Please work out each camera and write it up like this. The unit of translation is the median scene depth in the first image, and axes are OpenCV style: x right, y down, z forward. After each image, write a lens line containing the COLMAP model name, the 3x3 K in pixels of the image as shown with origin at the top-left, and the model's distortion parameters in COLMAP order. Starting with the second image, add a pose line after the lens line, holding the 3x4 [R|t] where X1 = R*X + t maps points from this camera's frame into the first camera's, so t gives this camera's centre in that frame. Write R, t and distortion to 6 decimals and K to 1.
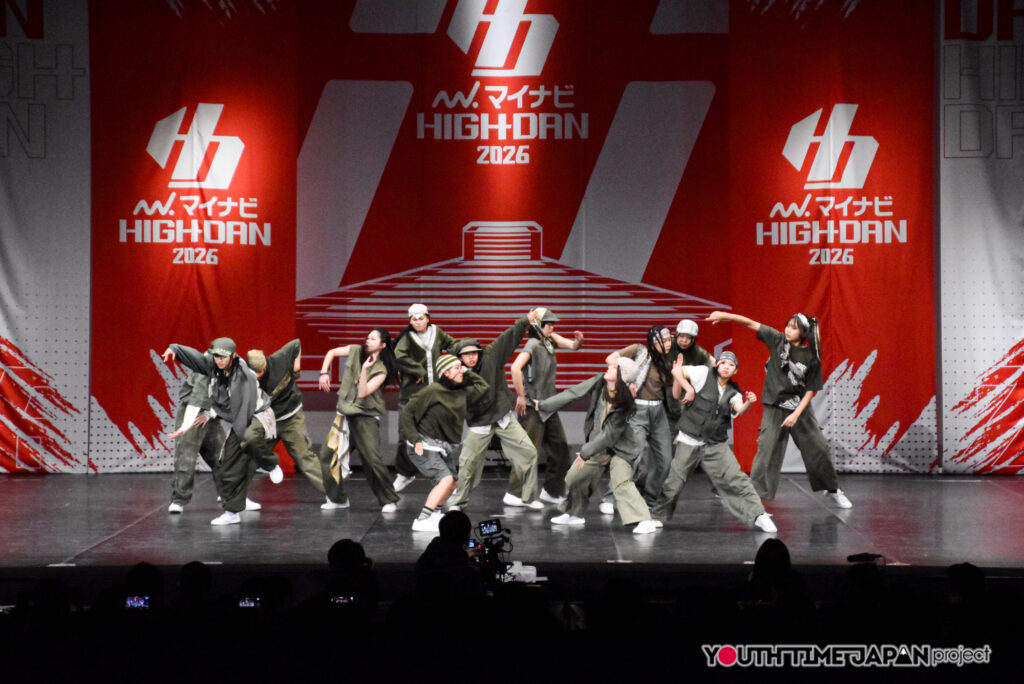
lens RADIAL K [[2561.1, 0, 512.0], [0, 2561.1, 342.0], [0, 0, 1]] dist [0.082827, -6.758394]
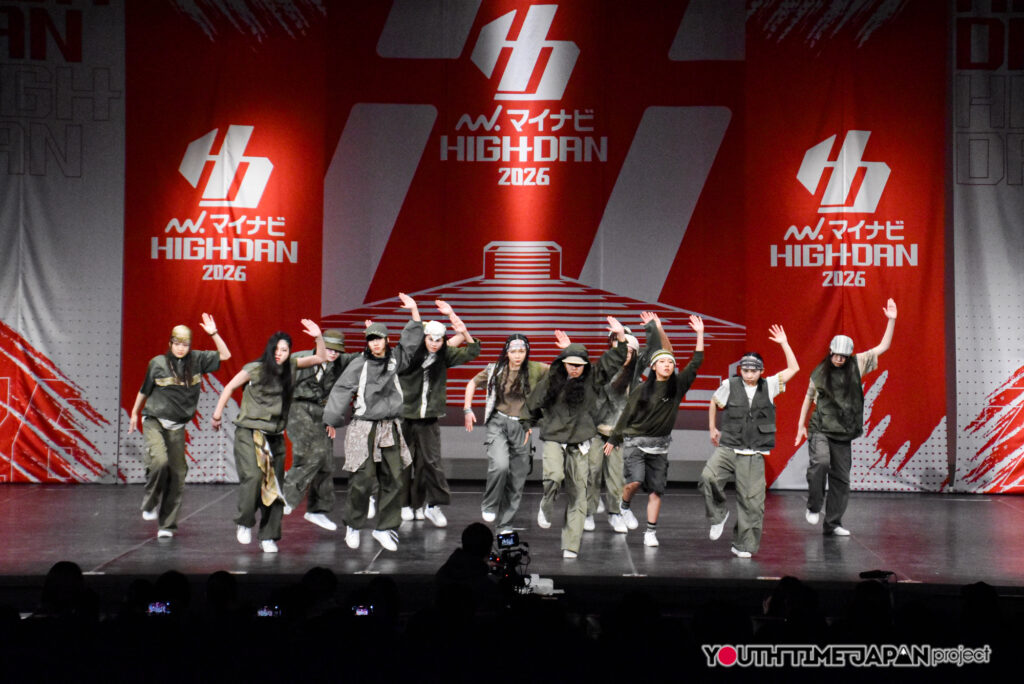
lens RADIAL K [[2782.2, 0, 507.9], [0, 2782.2, 330.2], [0, 0, 1]] dist [0.283457, -0.201701]
pose [[0.999942, 0.009027, -0.005797, -0.003044], [-0.009084, 0.999910, -0.009914, -0.000490], [0.005707, 0.009966, 0.999934, -0.119404]]
